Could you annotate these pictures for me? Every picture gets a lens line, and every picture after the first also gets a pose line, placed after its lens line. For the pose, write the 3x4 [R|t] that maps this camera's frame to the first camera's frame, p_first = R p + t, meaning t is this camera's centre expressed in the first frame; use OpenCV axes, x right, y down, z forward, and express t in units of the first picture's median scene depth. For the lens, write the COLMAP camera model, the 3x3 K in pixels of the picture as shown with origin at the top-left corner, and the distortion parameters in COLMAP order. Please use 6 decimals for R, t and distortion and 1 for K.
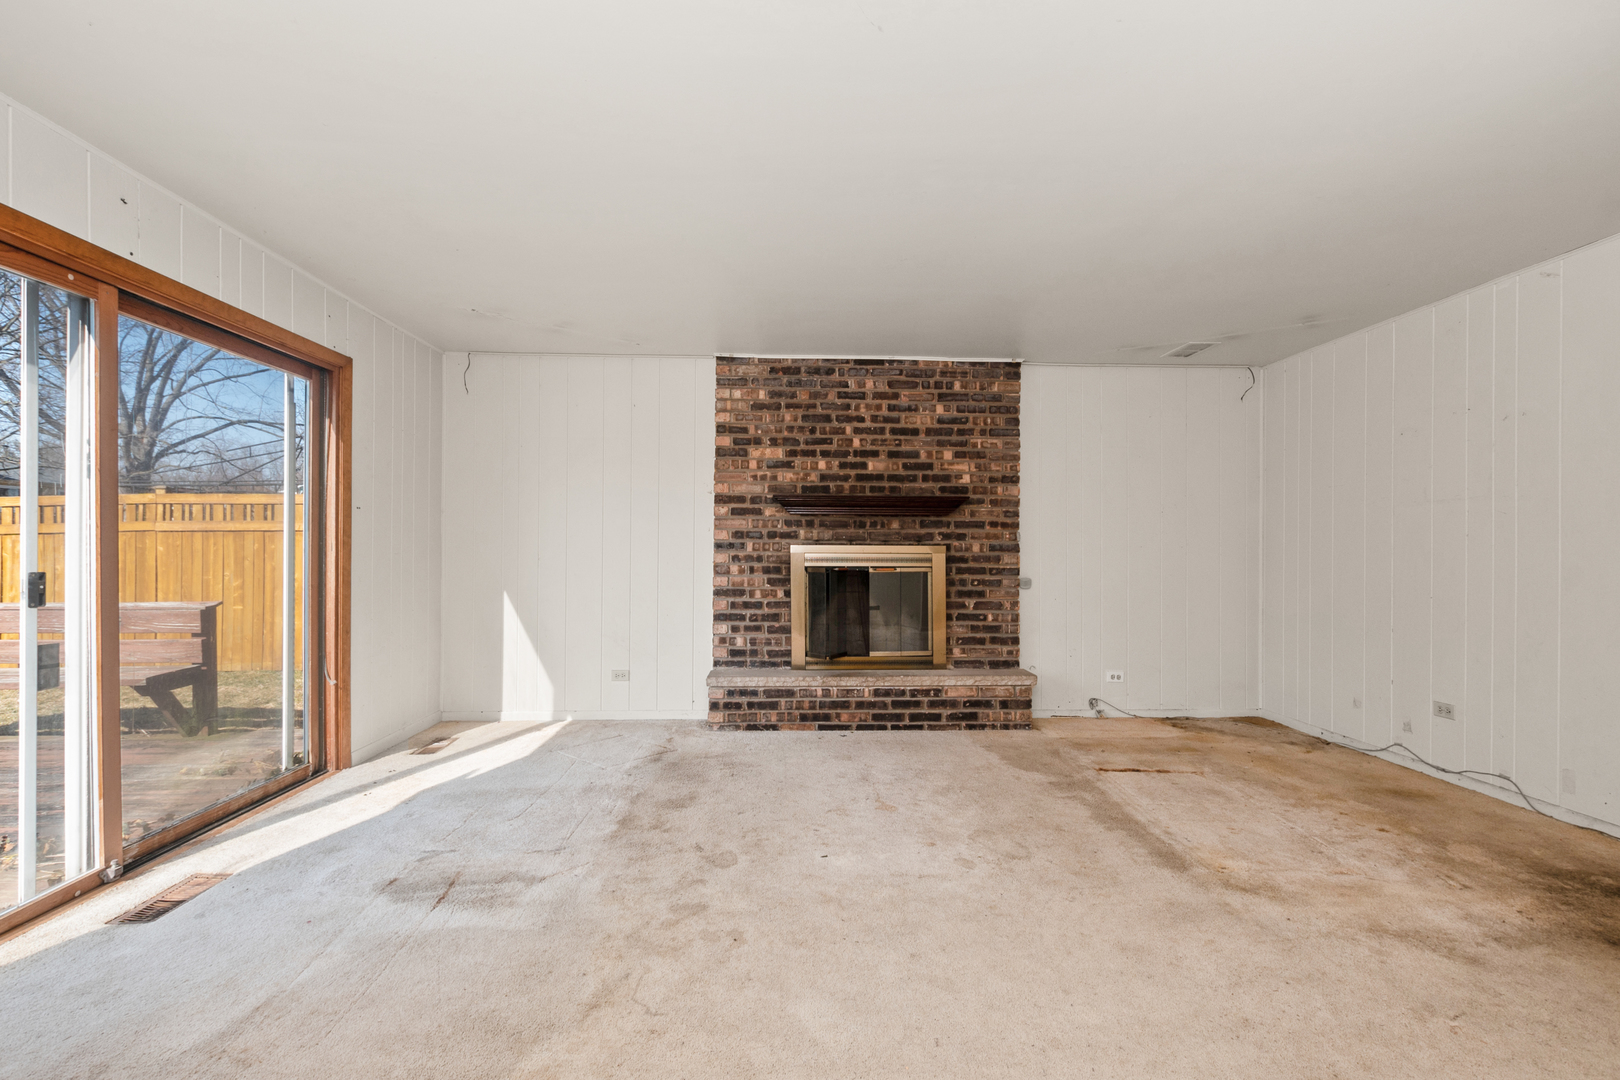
lens RADIAL K [[716.8, 0, 813.5], [0, 716.8, 541.5], [0, 0, 1]] dist [-0.000660, 0.000009]
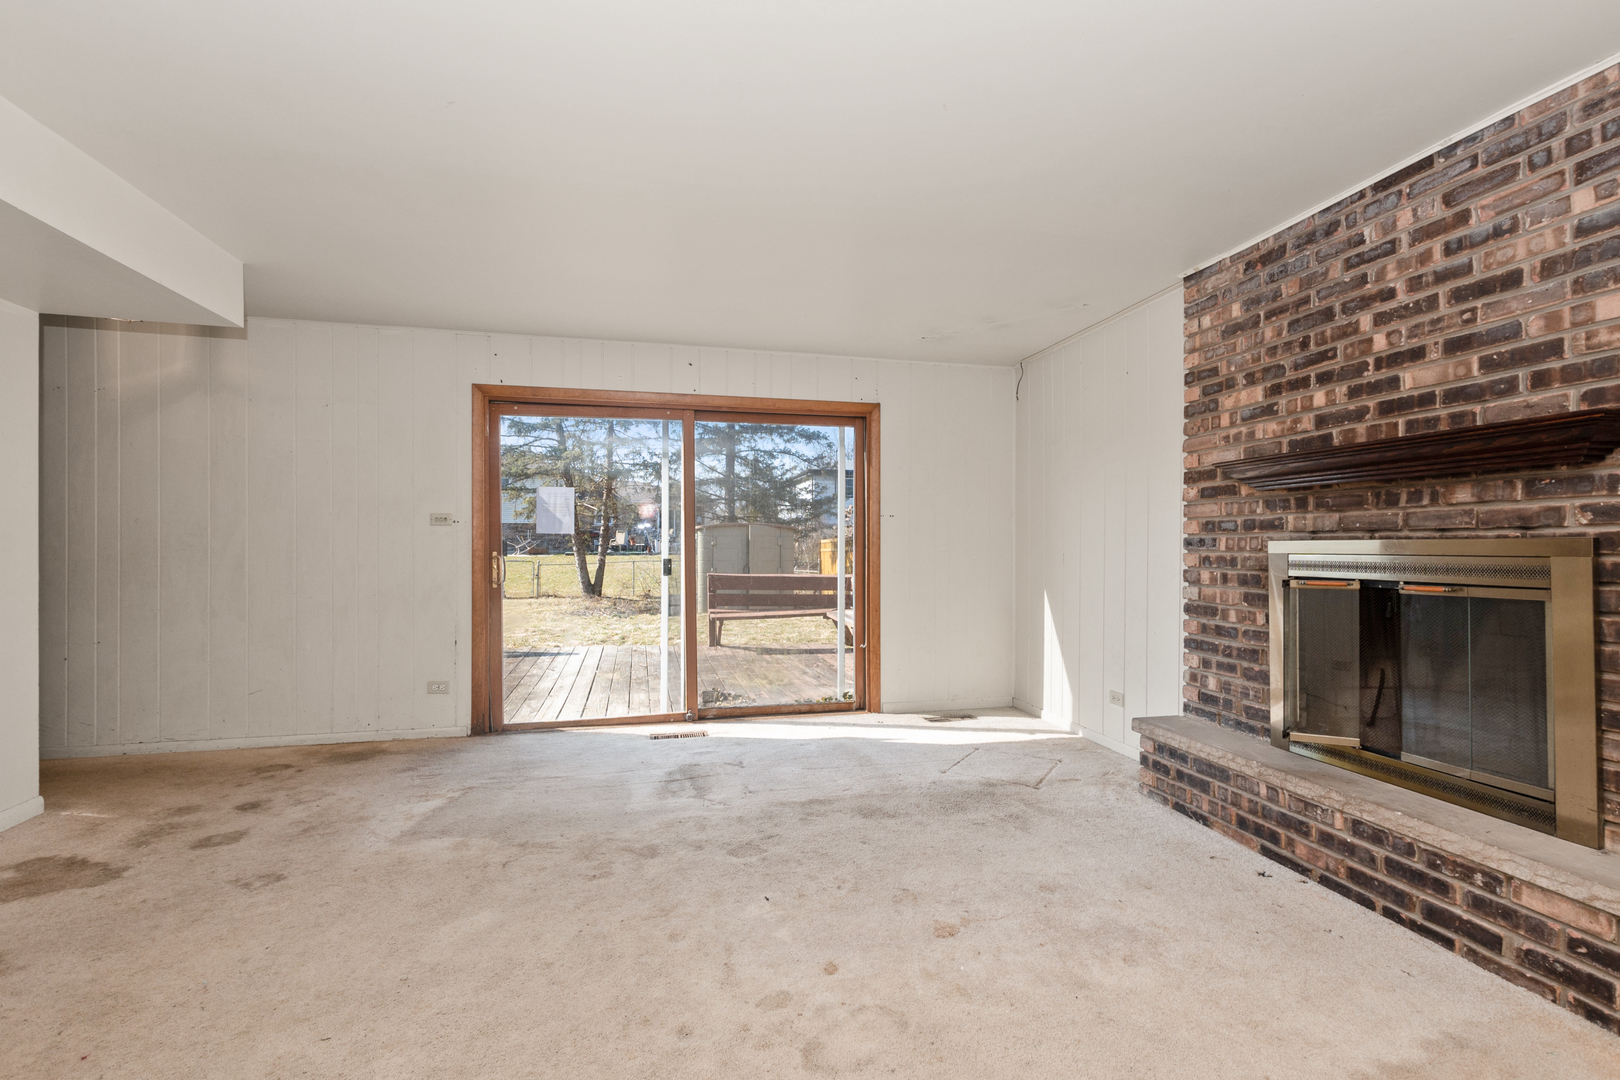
lens RADIAL K [[716.8, 0, 813.5], [0, 716.8, 541.5], [0, 0, 1]] dist [-0.000660, 0.000009]
pose [[0.184683, -0.009808, -0.982749, 0.496192], [0.008396, 0.999929, -0.008402, 0.007354], [0.982762, -0.006700, 0.184752, 0.502420]]
